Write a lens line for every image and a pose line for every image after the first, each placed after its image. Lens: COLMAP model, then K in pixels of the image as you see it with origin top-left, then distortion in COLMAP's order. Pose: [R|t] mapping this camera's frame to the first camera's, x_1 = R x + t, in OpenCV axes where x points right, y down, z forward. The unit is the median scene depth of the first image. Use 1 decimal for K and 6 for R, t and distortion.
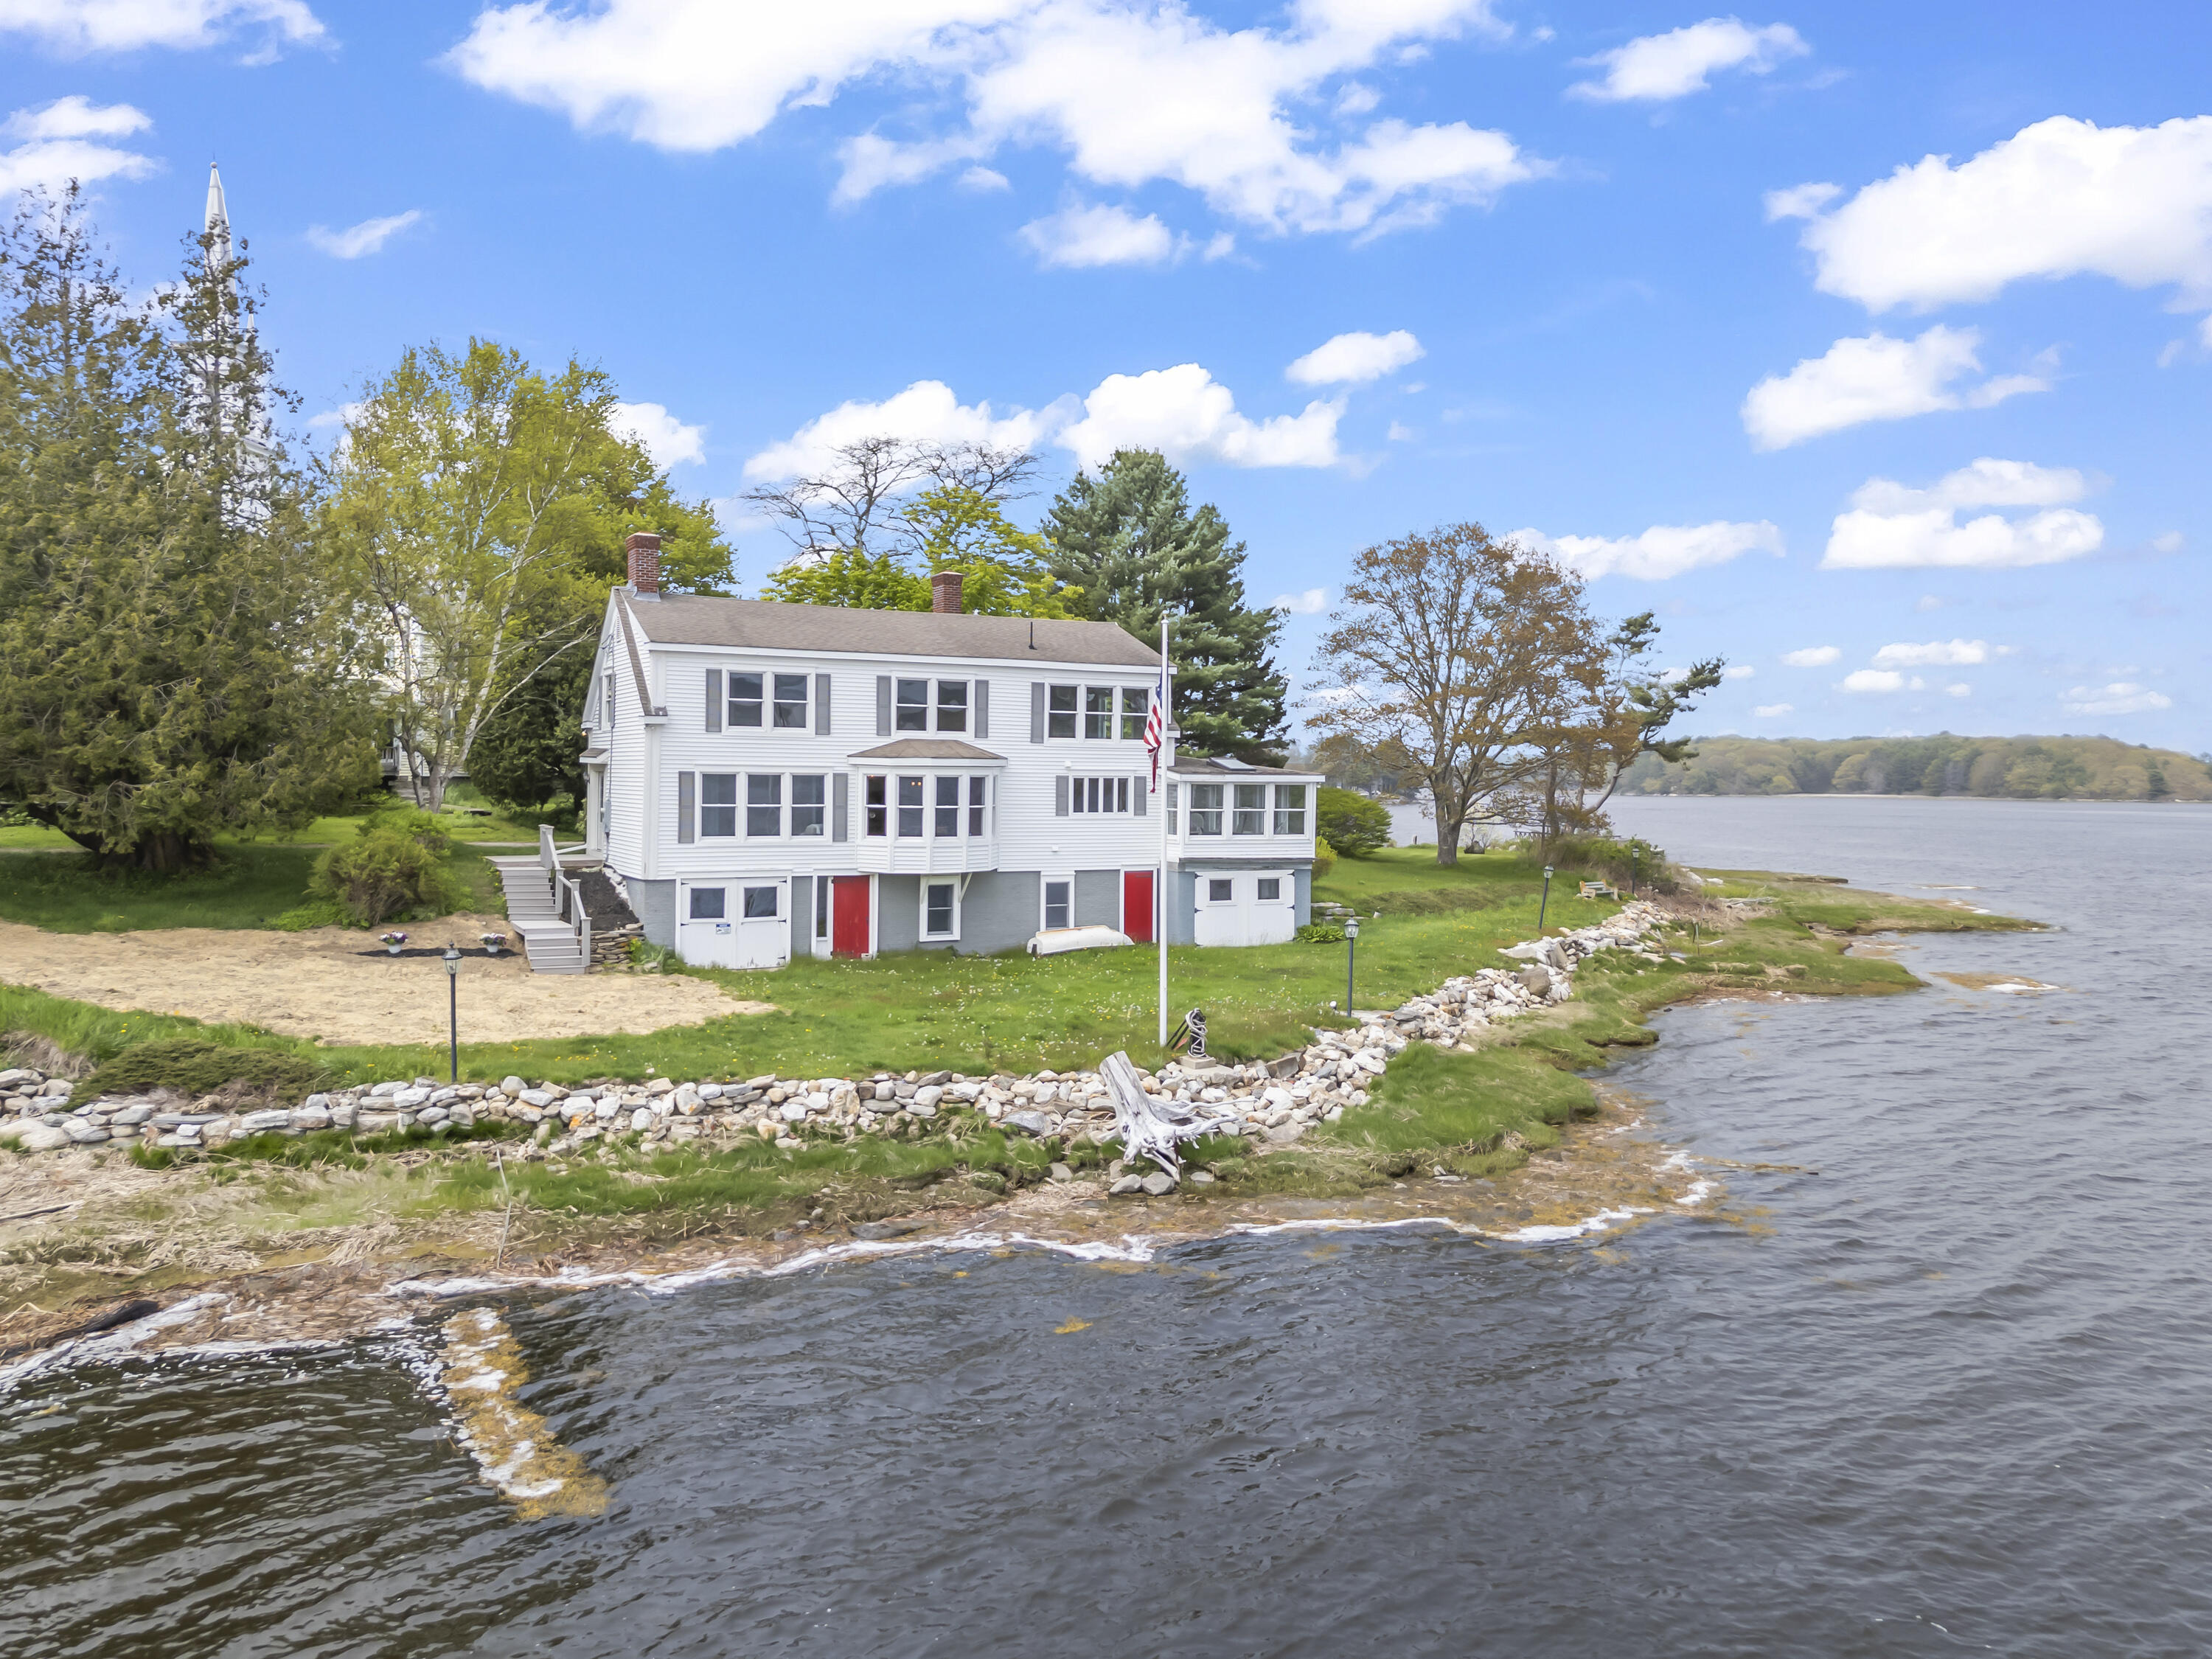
lens RADIAL K [[1621.1, 0, 1117.2], [0, 1621.1, 807.5], [0, 0, 1]] dist [0.081263, -0.072674]
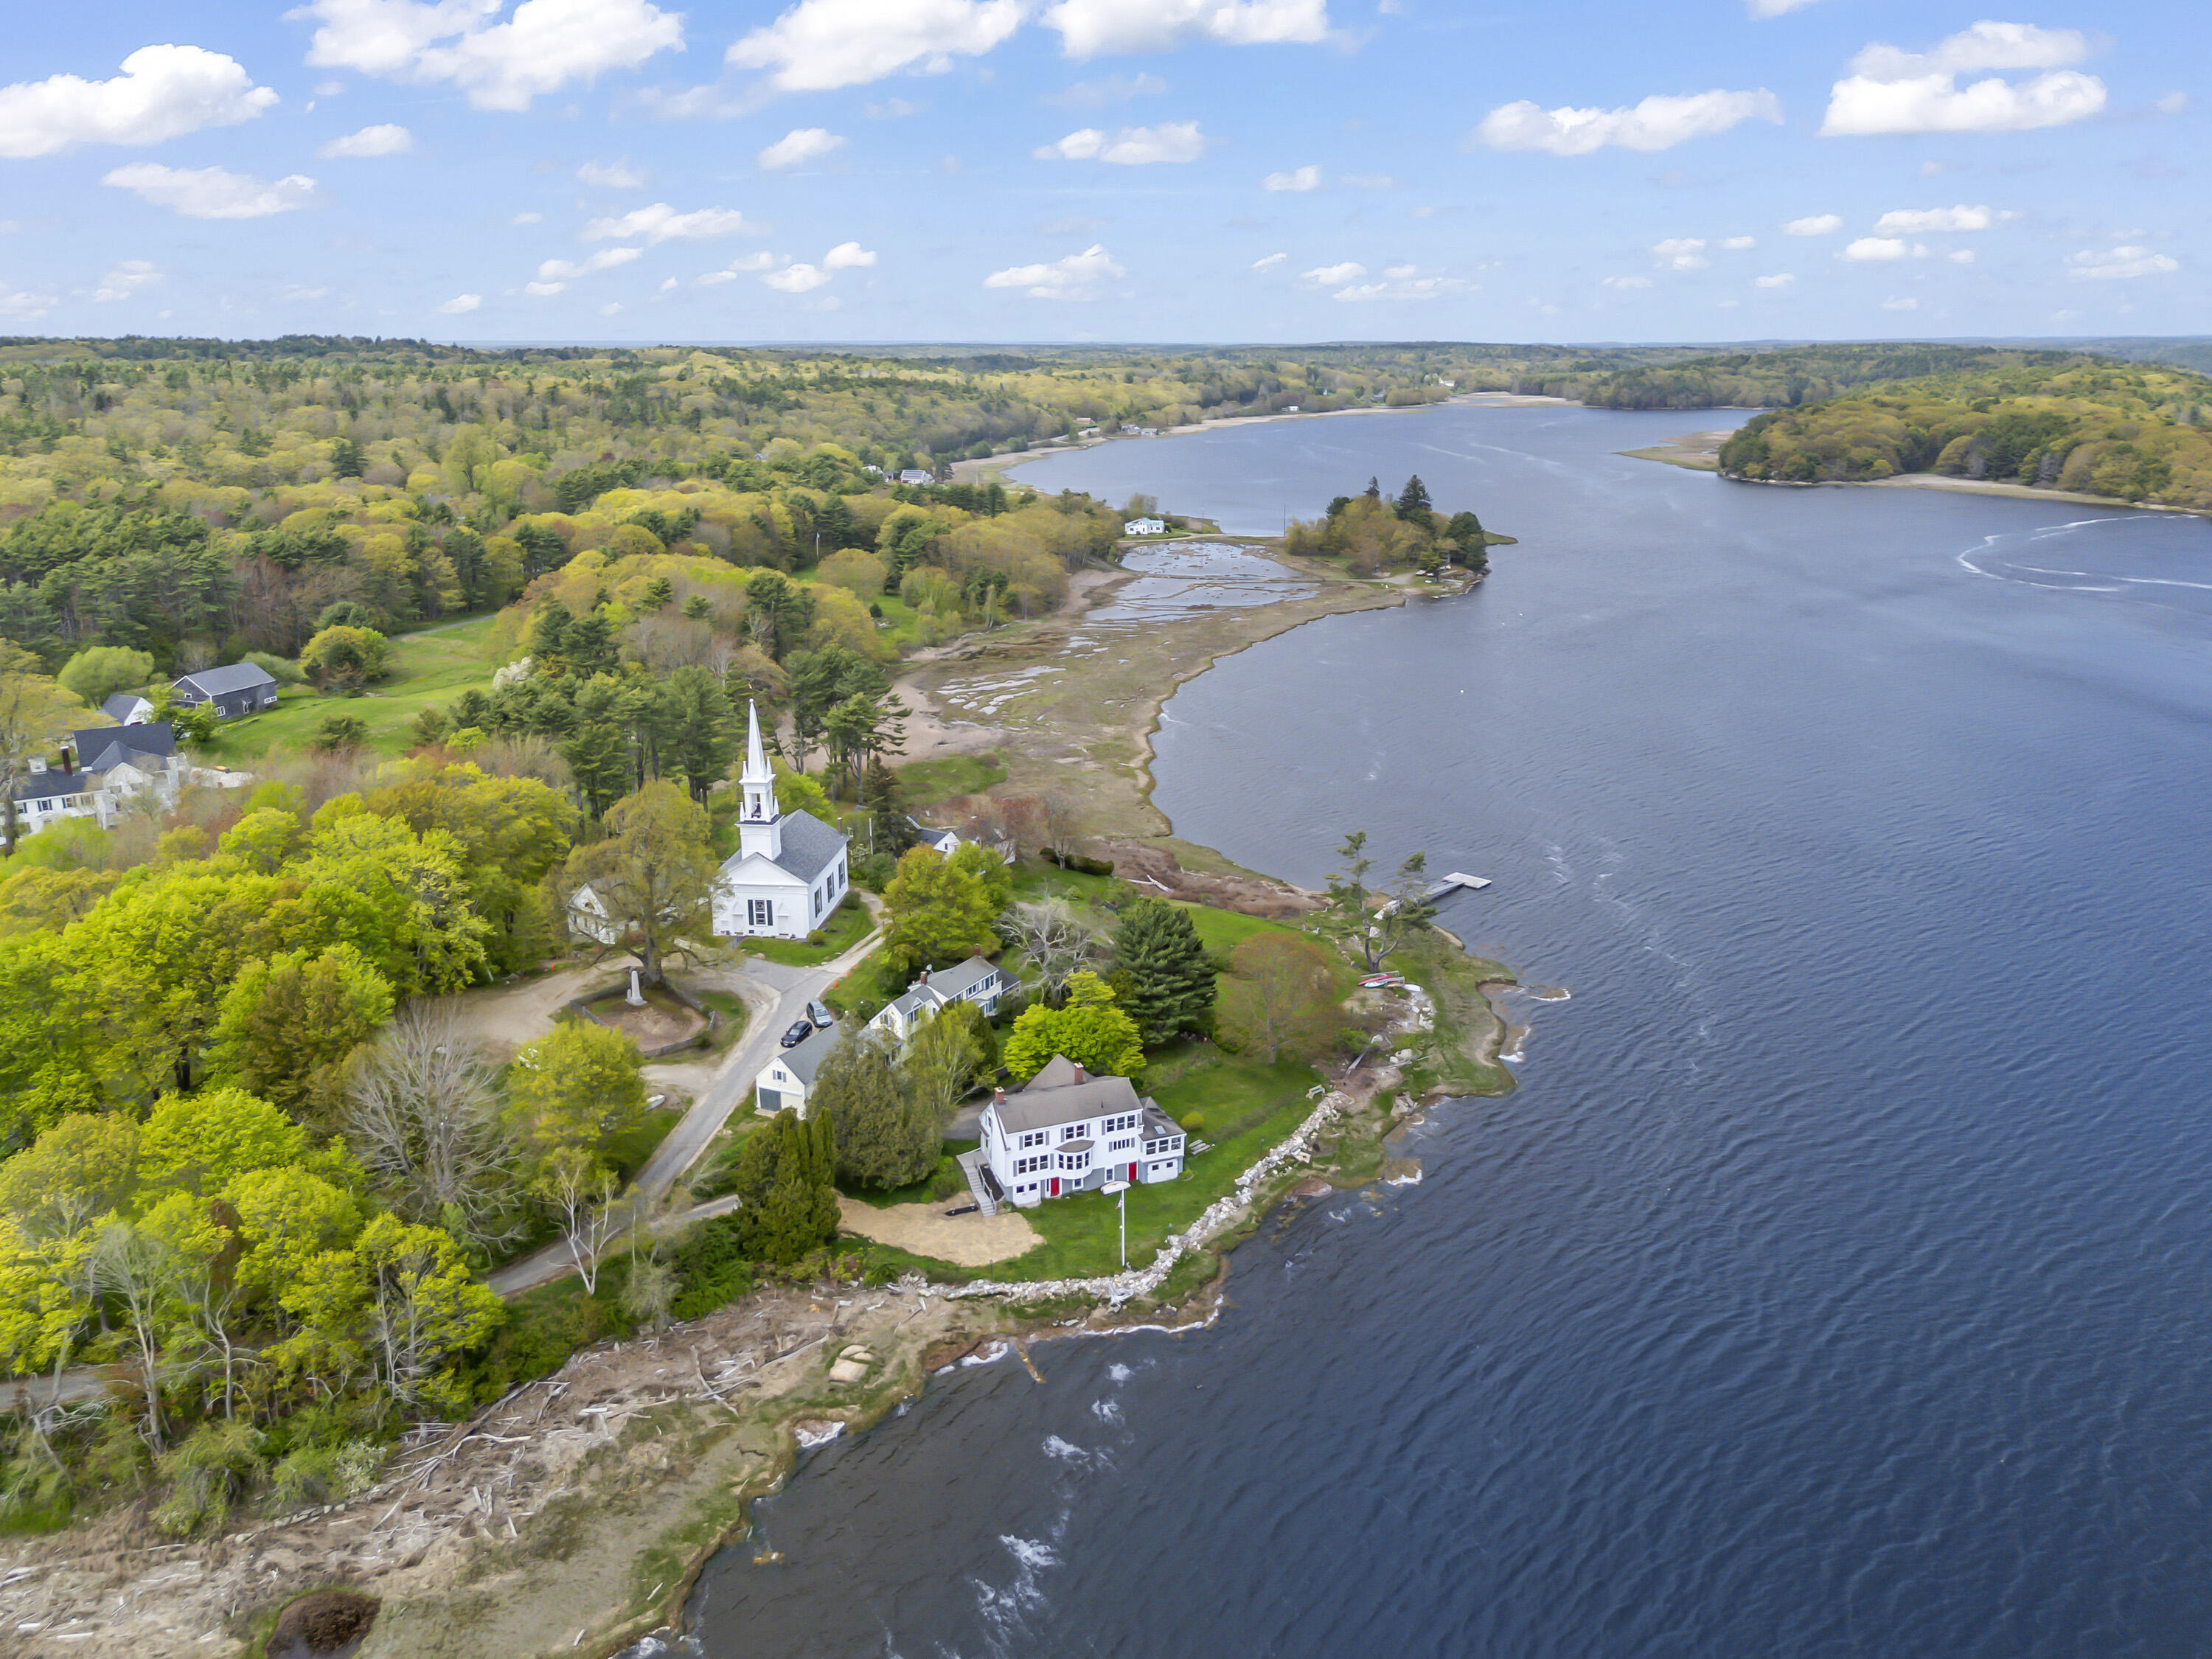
lens RADIAL K [[1621.1, 0, 1117.2], [0, 1621.1, 807.5], [0, 0, 1]] dist [0.081263, -0.072674]
pose [[0.996564, 0.014125, -0.081612, 0.276944], [0.006696, 0.968385, 0.249371, -1.709993], [0.082554, -0.249061, 0.964963, -2.413665]]
